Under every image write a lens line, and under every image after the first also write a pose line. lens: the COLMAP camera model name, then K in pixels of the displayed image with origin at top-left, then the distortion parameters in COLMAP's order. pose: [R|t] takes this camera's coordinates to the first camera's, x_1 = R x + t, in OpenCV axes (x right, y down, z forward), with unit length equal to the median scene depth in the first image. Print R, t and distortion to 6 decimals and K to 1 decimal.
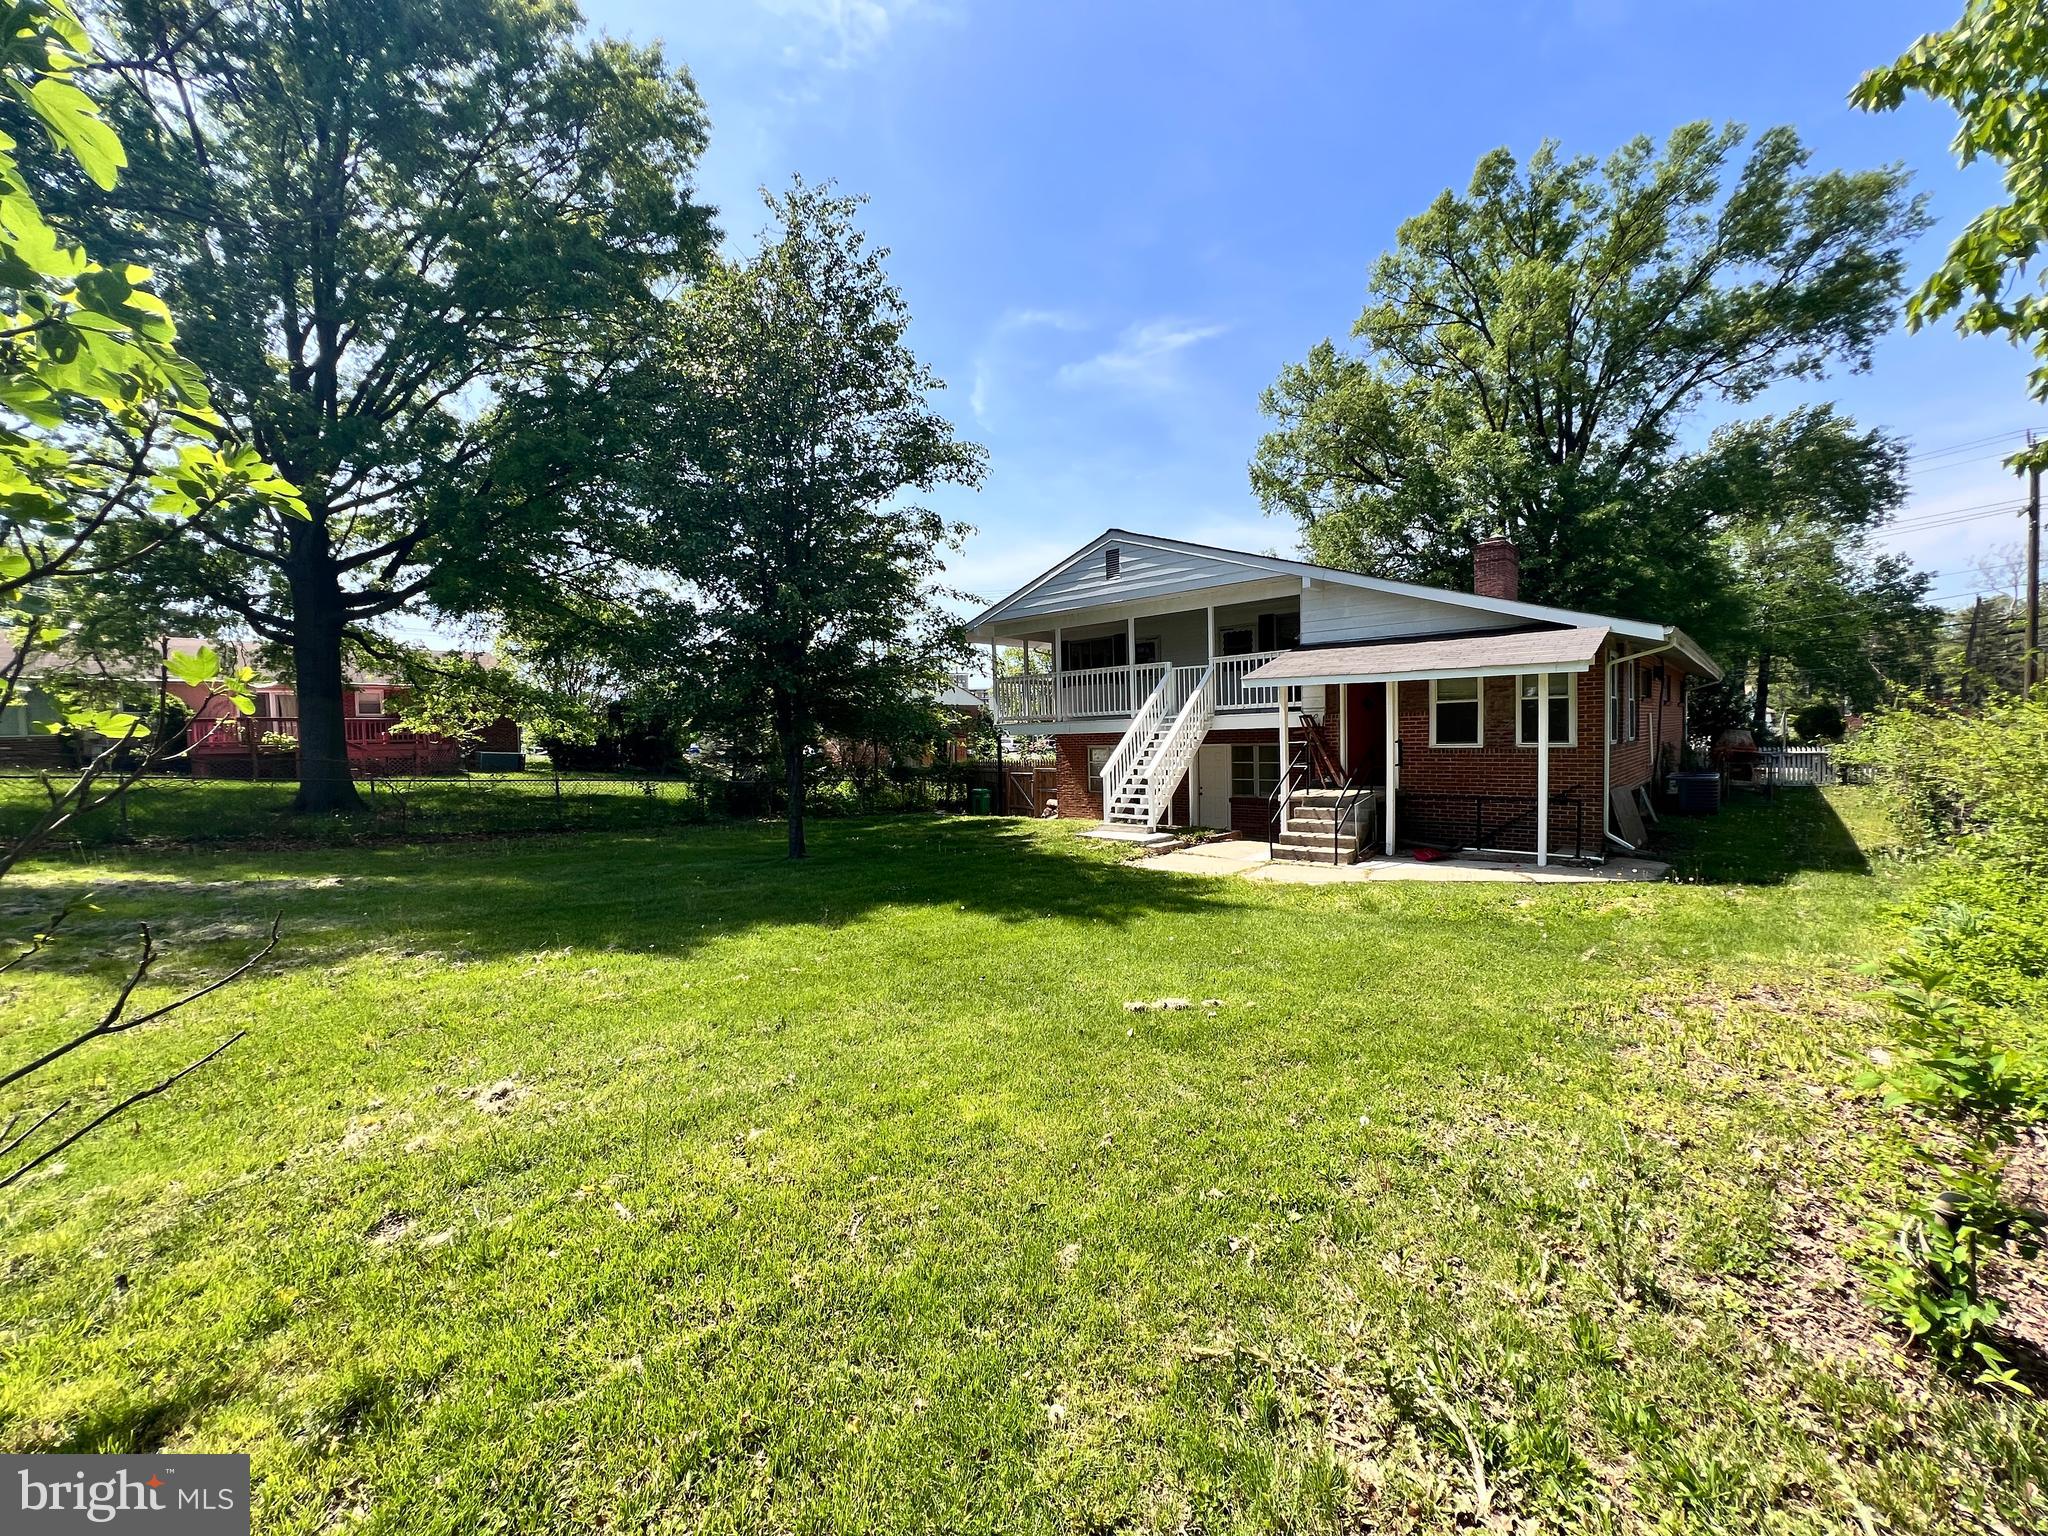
lens RADIAL K [[820.2, 0, 1042.3], [0, 820.2, 777.1], [0, 0, 1]] dist [0.001430, -0.000041]
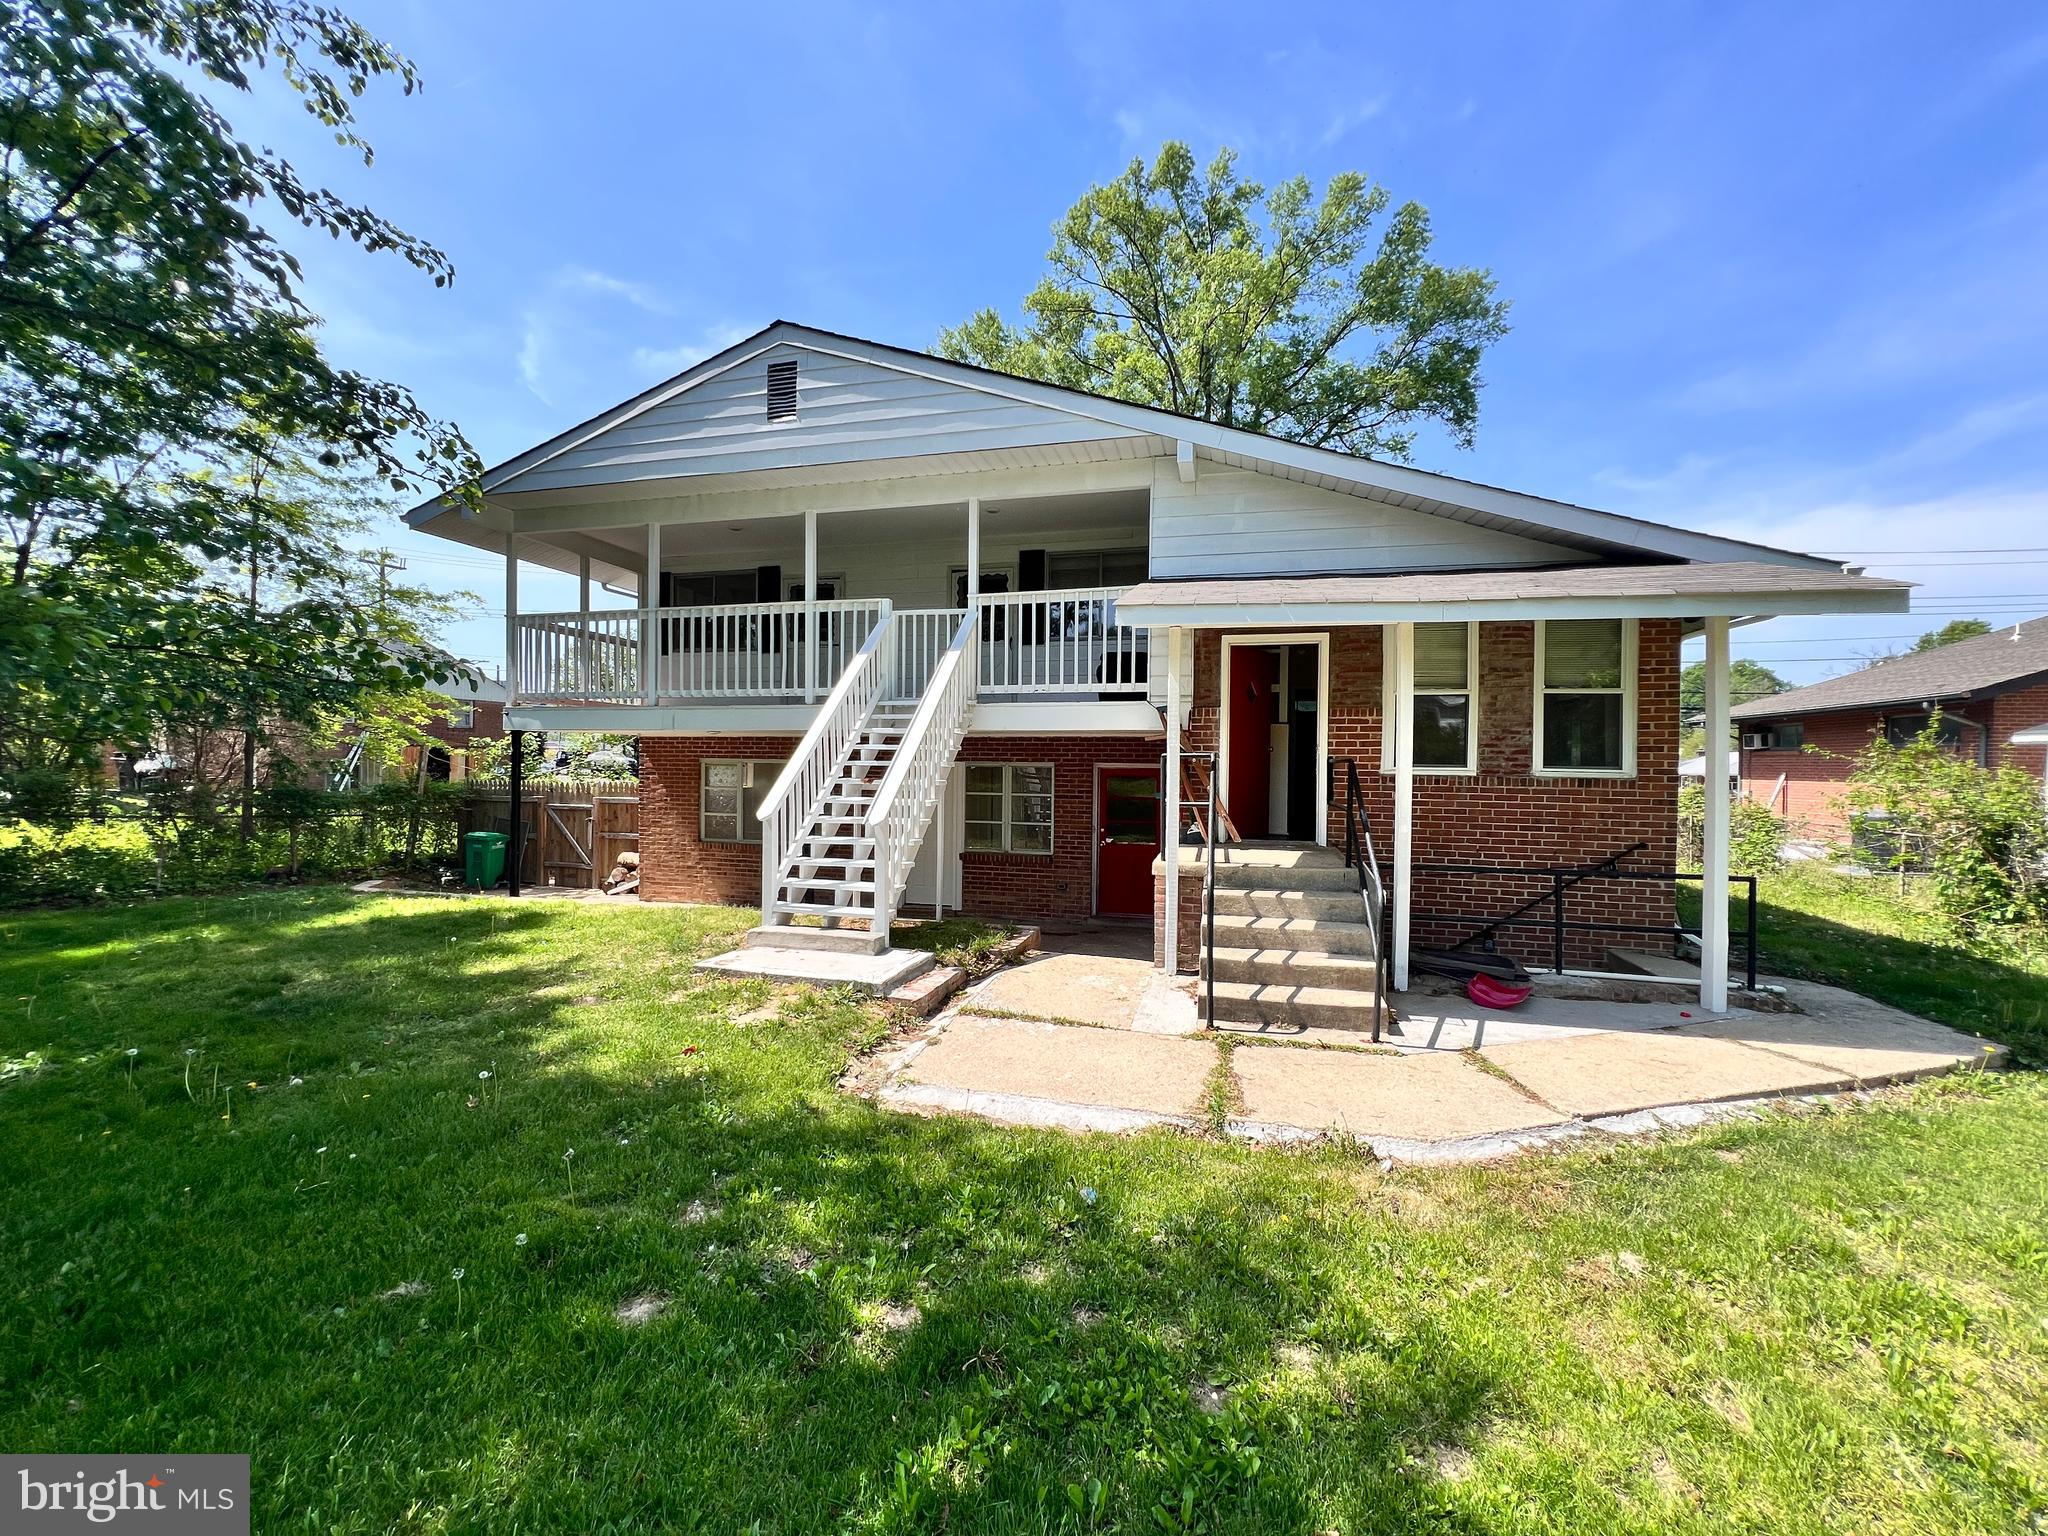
lens RADIAL K [[820.2, 0, 1045.2], [0, 820.2, 772.4], [0, 0, 1]] dist [0.001430, -0.000041]
pose [[0.878104, 0.031084, 0.477459, -0.004470], [-0.009359, 0.998812, -0.047813, -0.005710], [-0.478378, 0.037516, 0.877352, 0.487334]]
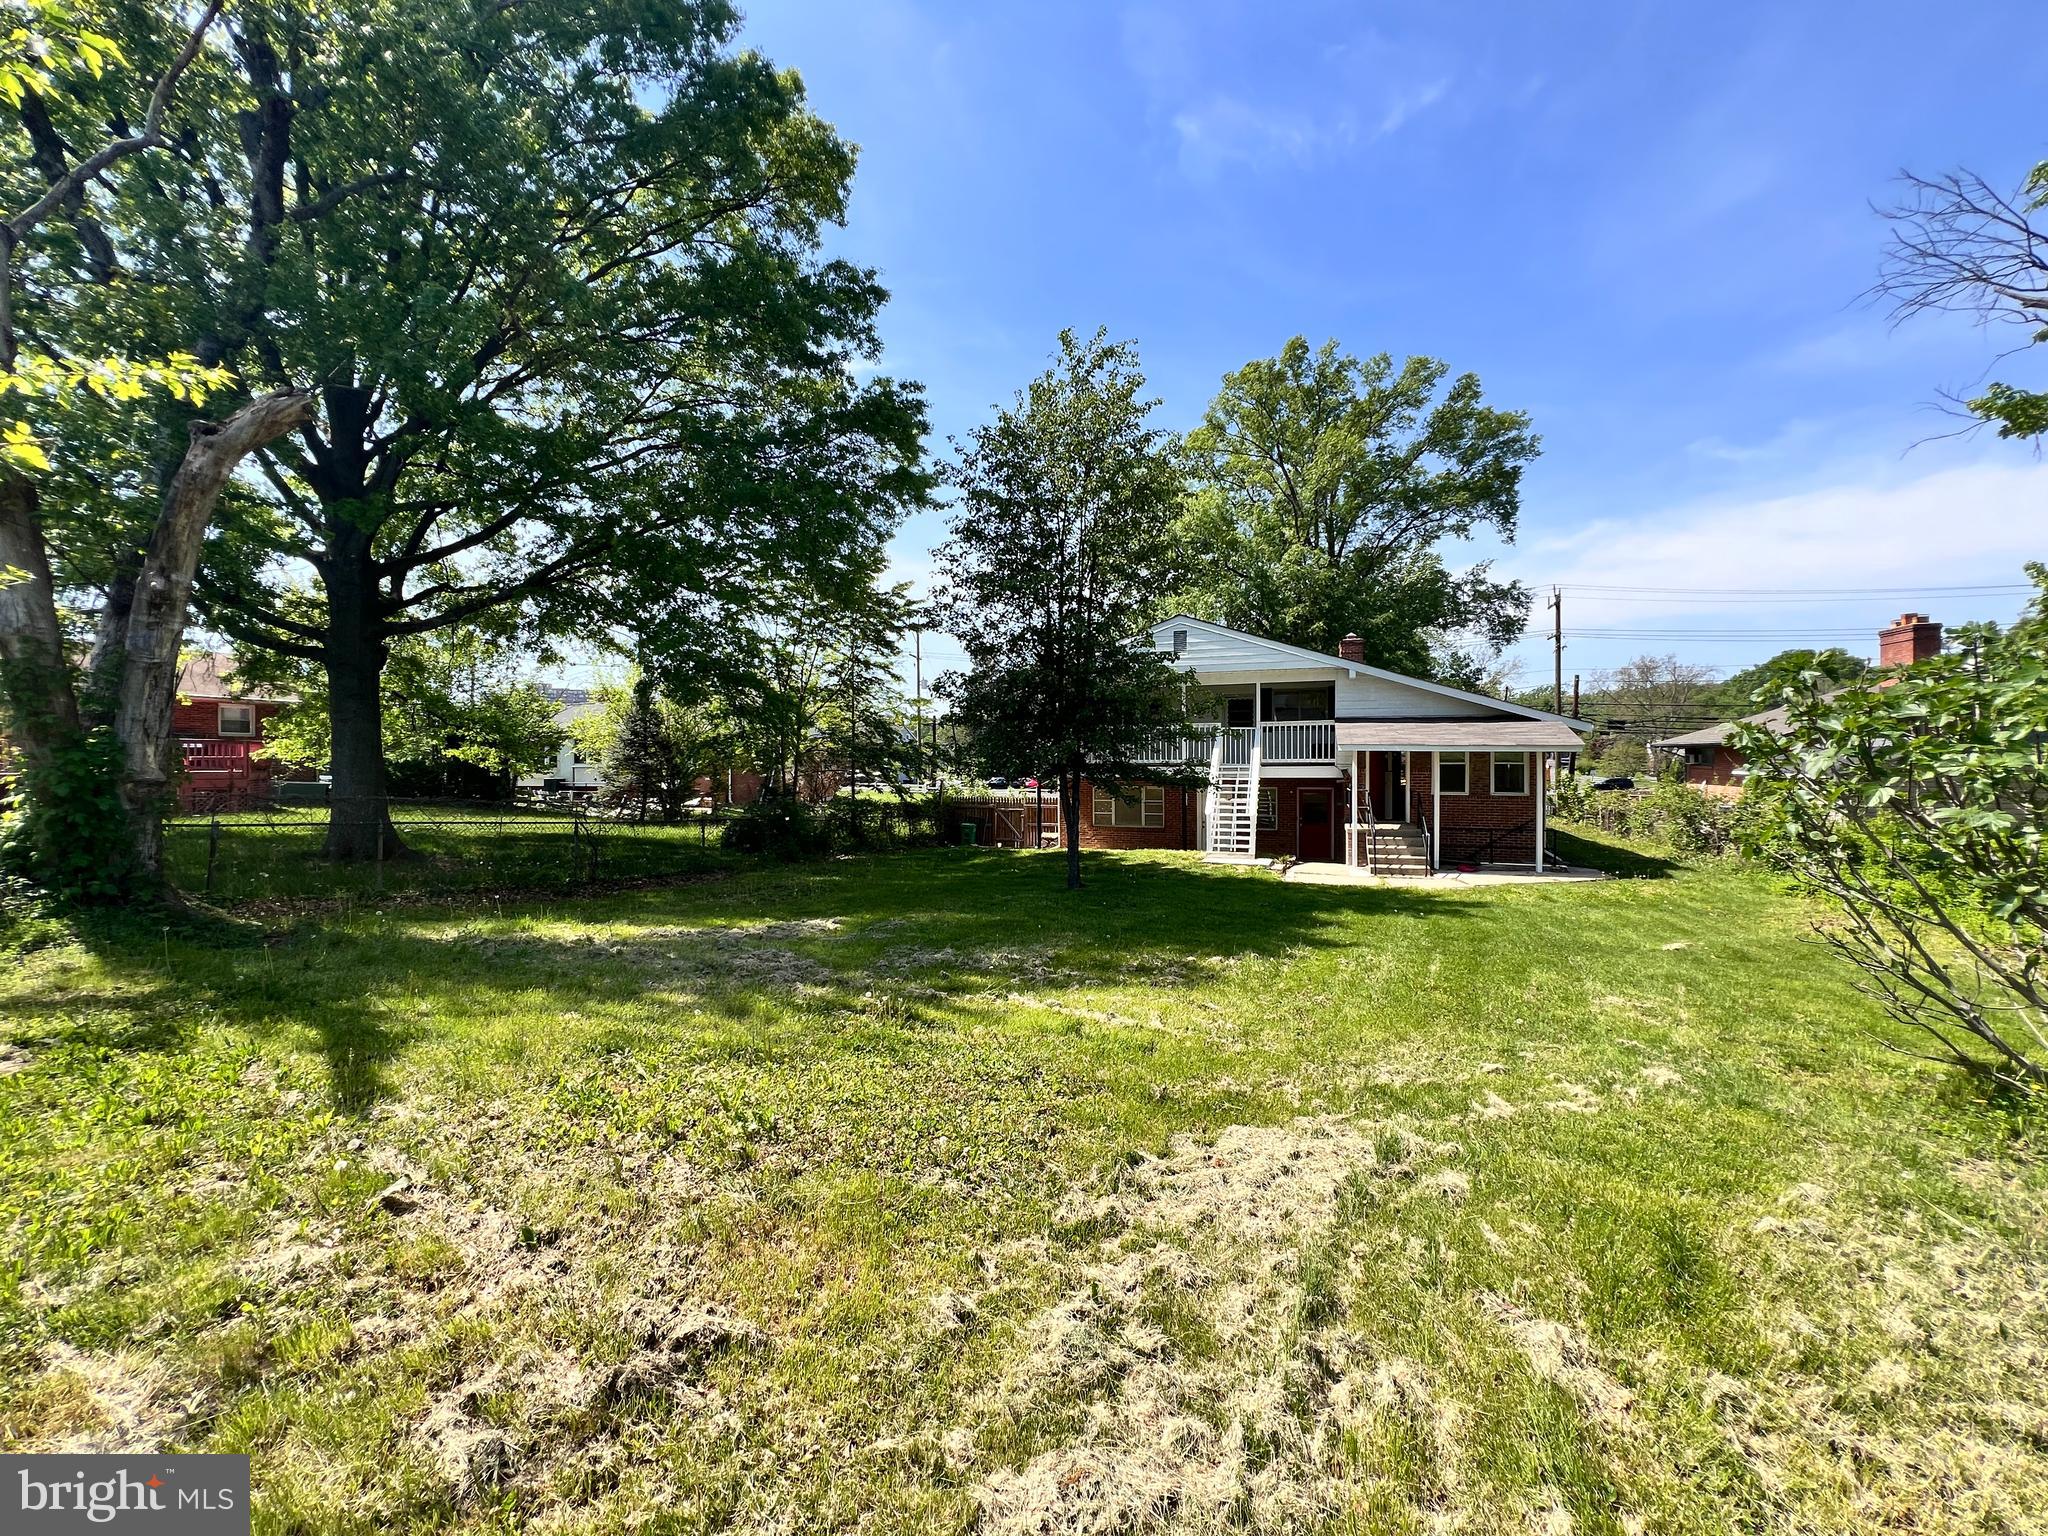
lens RADIAL K [[820.2, 0, 1037.9], [0, 820.2, 778.8], [0, 0, 1]] dist [0.001430, -0.000041]
pose [[0.916492, 0.013116, 0.399838, -0.597284], [-0.000416, 0.999493, -0.031834, -0.013770], [-0.400052, 0.029009, 0.916033, -0.043102]]
